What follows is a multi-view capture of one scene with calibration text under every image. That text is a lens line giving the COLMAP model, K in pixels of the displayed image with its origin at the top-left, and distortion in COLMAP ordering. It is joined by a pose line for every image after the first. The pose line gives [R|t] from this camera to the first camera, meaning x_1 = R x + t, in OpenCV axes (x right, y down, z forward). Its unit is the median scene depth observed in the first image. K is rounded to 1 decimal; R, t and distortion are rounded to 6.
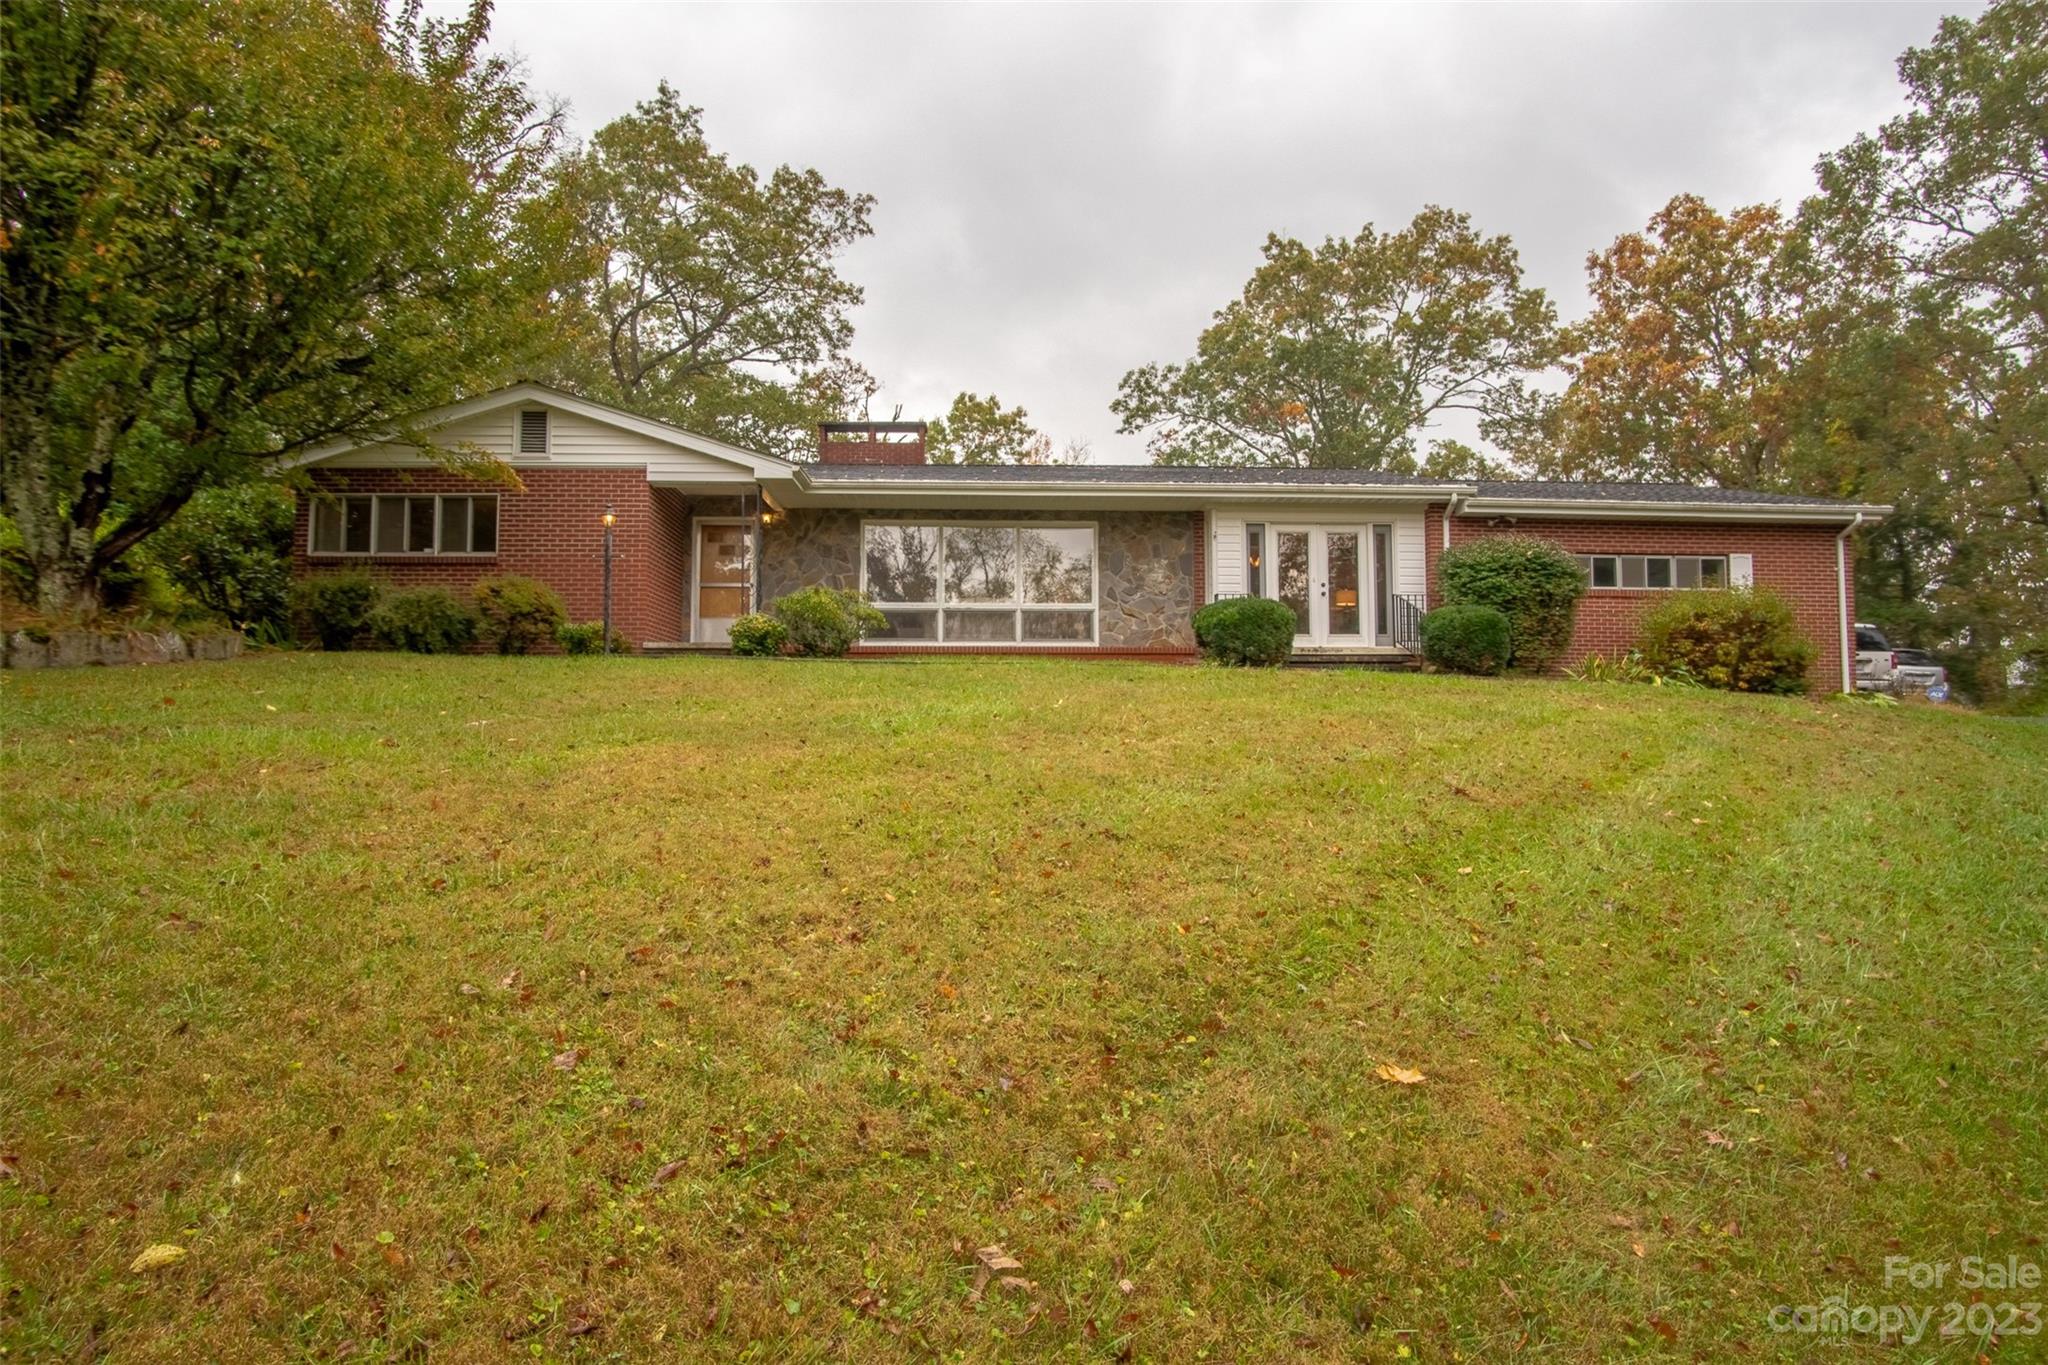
lens RADIAL K [[1110.1, 0, 1019.1], [0, 1110.1, 674.2], [0, 0, 1]] dist [-0.034882, 0.010767]
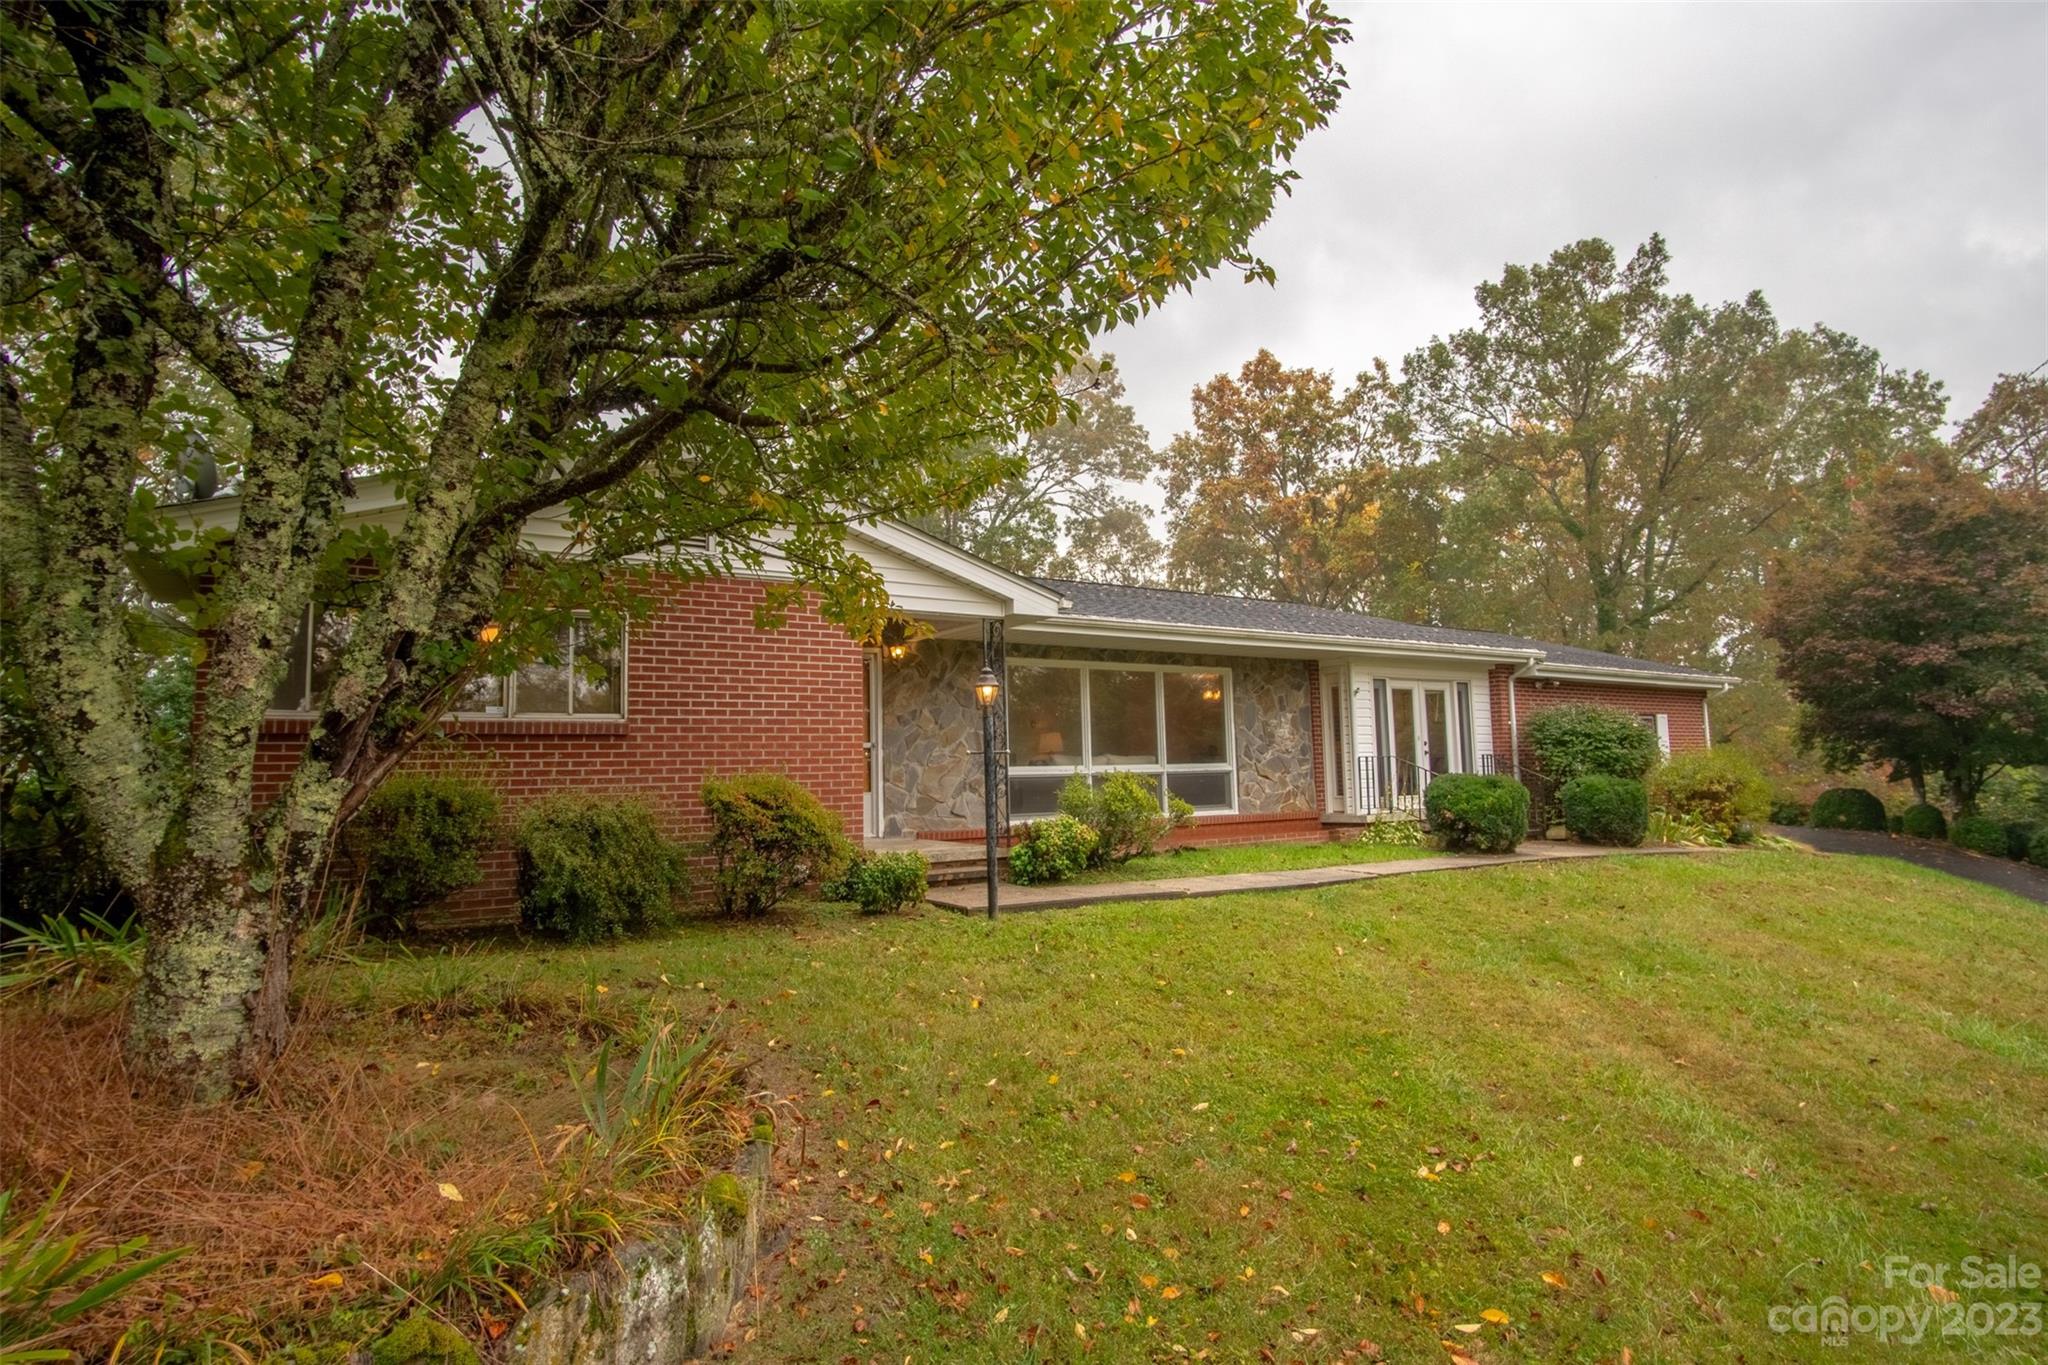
lens RADIAL K [[1110.1, 0, 1030.5], [0, 1110.1, 667.5], [0, 0, 1]] dist [-0.034882, 0.010767]
pose [[0.850760, 0.032008, 0.524579, -0.226019], [-0.006308, 0.998694, -0.050706, -0.040749], [-0.525517, 0.039829, 0.849850, 0.150027]]
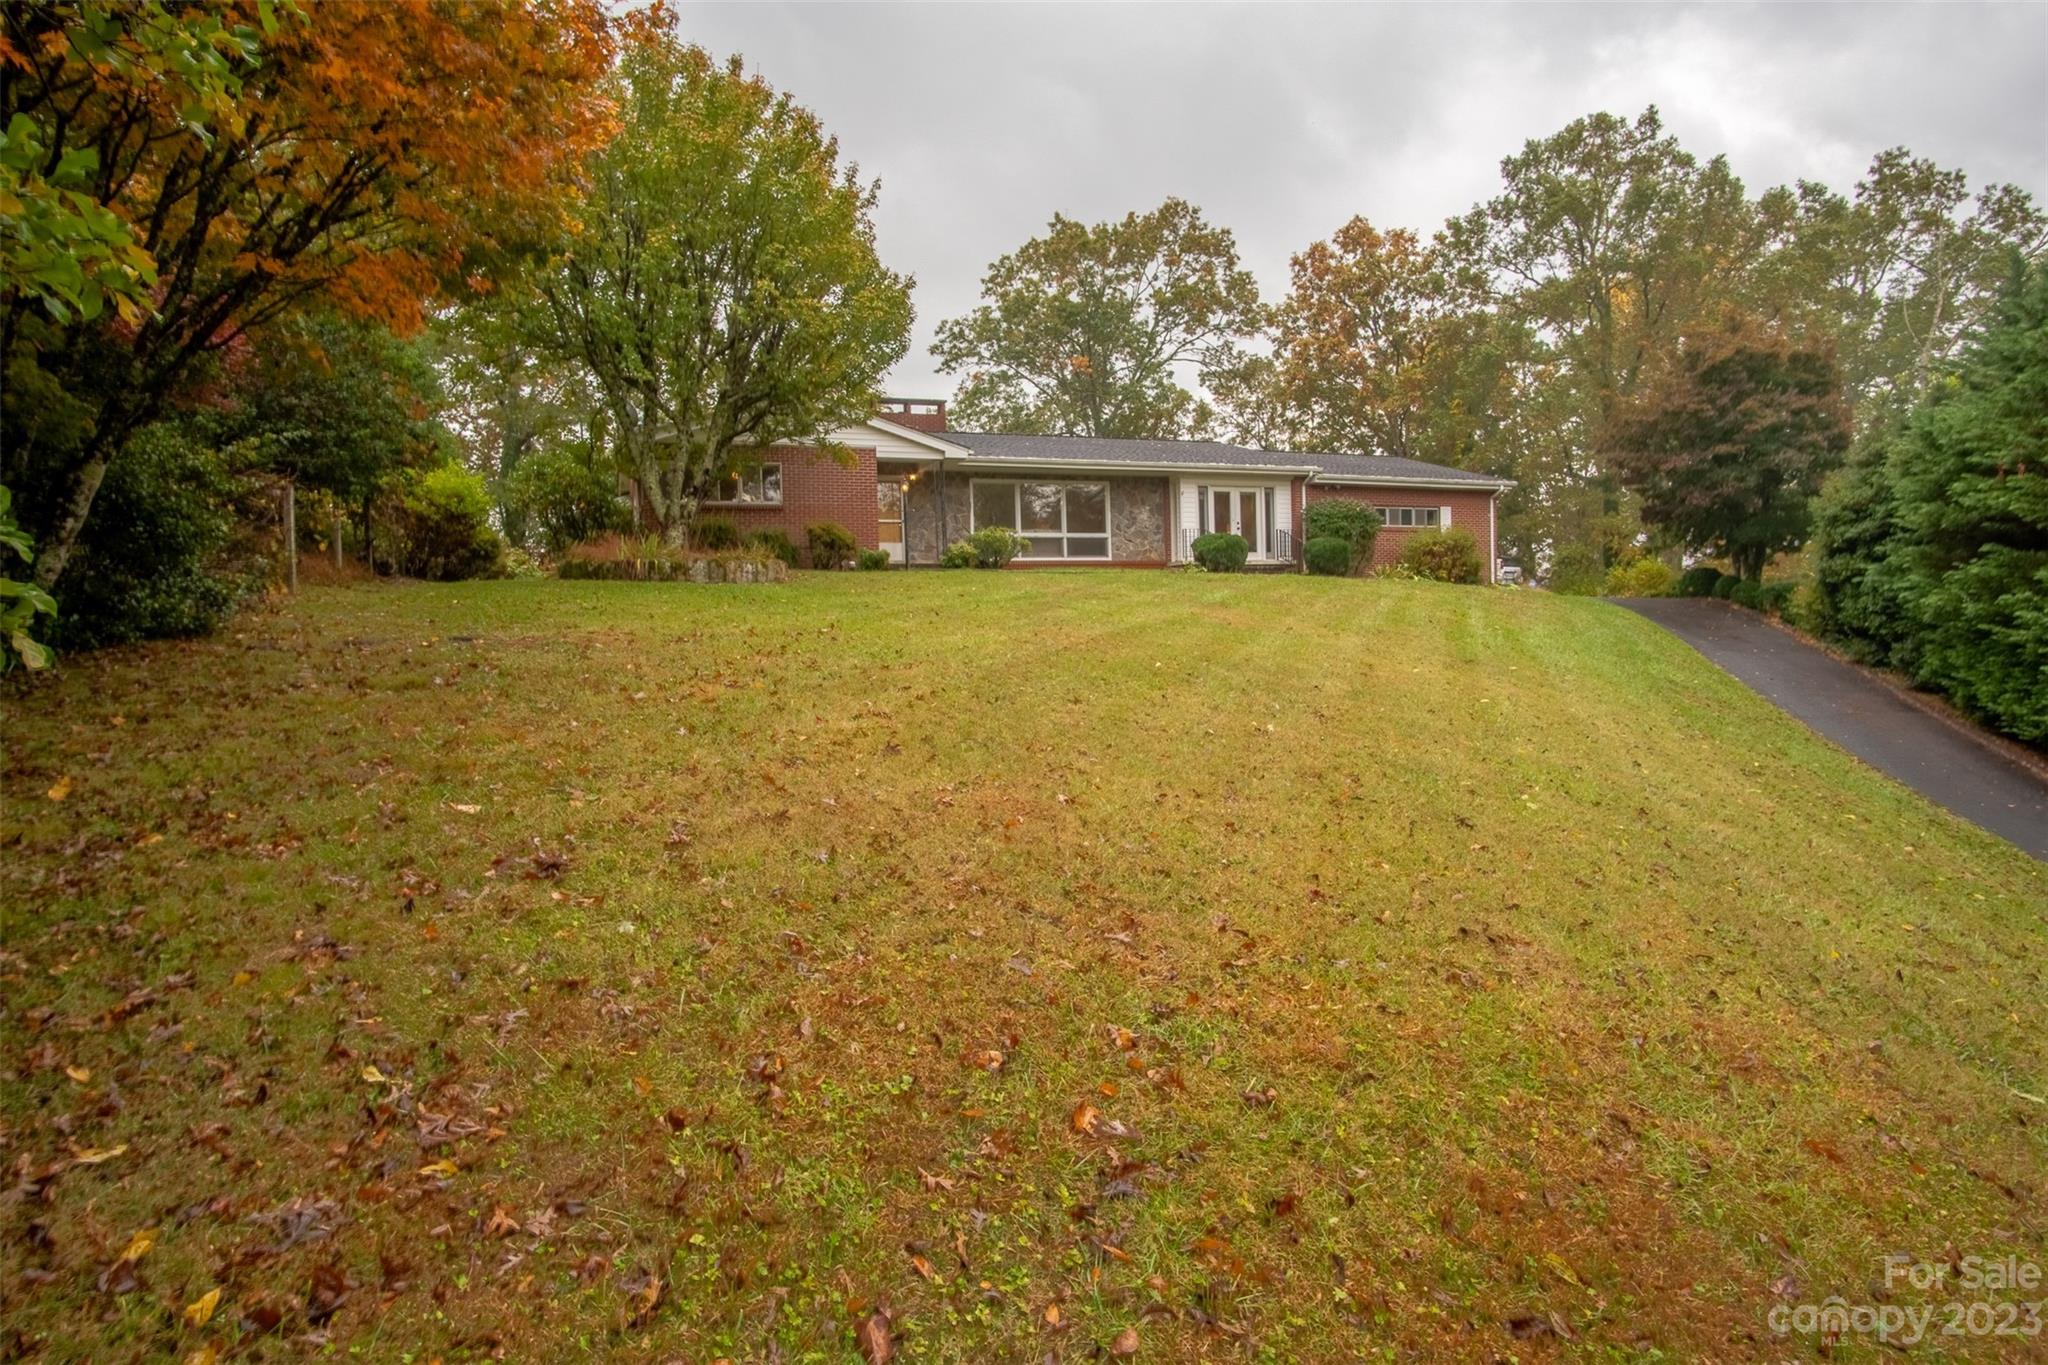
lens RADIAL K [[1110.1, 0, 1024.4], [0, 1110.1, 669.9], [0, 0, 1]] dist [-0.034882, 0.010767]
pose [[0.949079, -0.036919, 0.312869, -0.243995], [0.009418, 0.995991, 0.088957, -0.004583], [-0.314899, -0.081481, 0.945621, -0.220482]]
